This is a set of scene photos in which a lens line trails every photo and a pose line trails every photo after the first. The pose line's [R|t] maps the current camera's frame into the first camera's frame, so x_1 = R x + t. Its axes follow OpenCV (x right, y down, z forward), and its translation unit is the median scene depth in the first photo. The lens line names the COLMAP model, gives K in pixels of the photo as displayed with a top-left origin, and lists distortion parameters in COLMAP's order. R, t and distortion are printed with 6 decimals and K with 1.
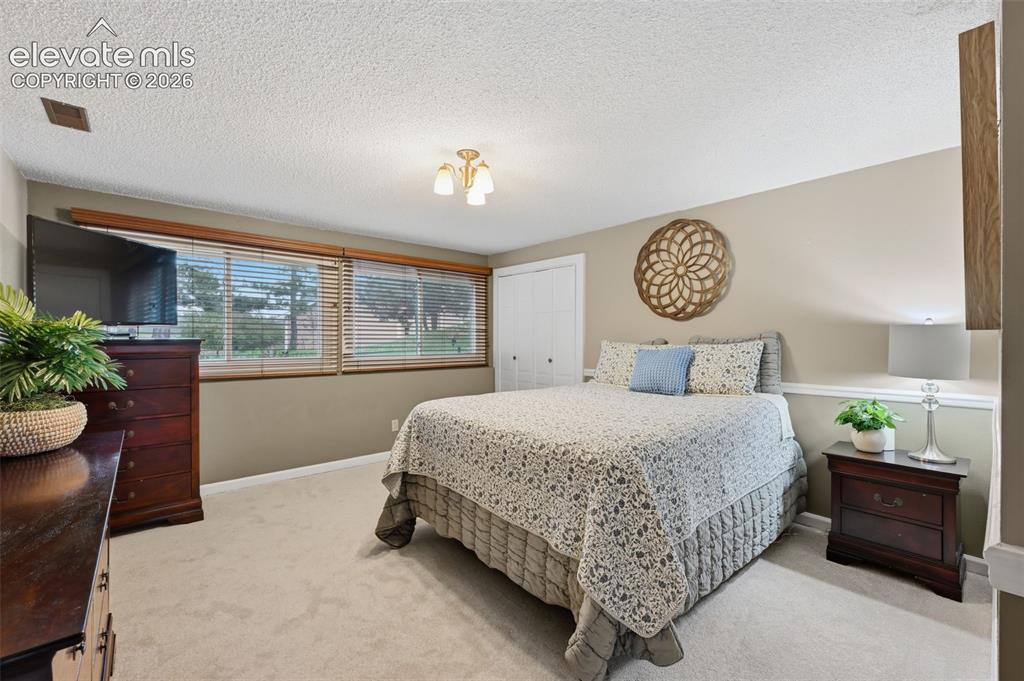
lens RADIAL K [[425.0, 0, 515.4], [0, 425.0, 340.1], [0, 0, 1]] dist [-0.001624, 0.000036]
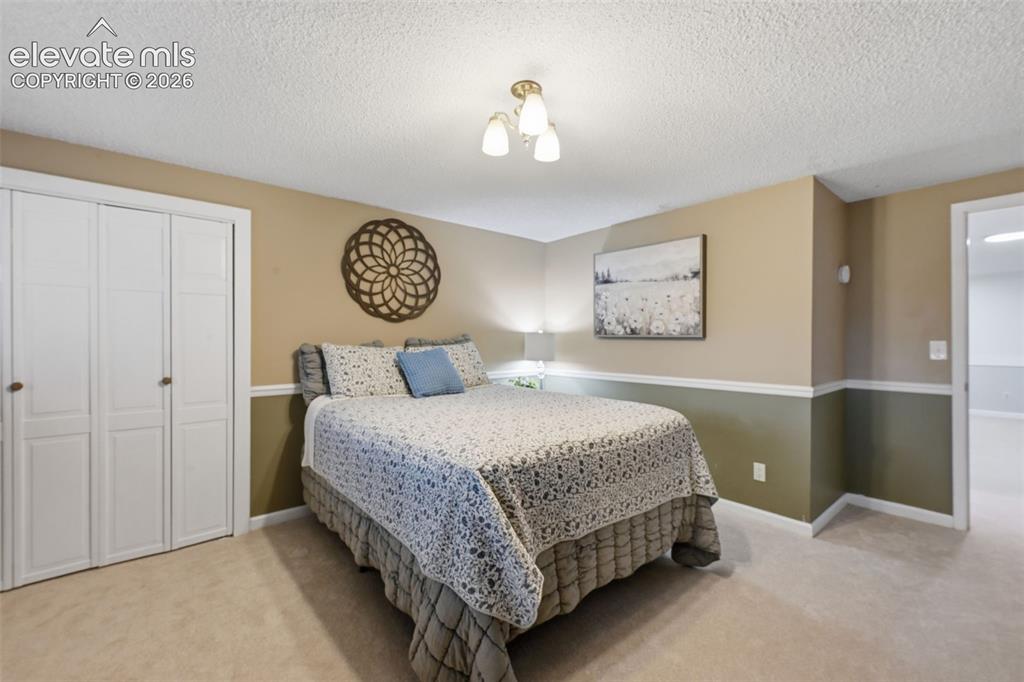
lens RADIAL K [[425.0, 0, 515.8], [0, 425.0, 338.8], [0, 0, 1]] dist [-0.001624, 0.000036]
pose [[0.026003, 0.004431, 0.999652, -0.584579], [0.003323, 0.999984, -0.004519, -0.002155], [-0.999656, 0.003439, 0.025988, 0.691797]]
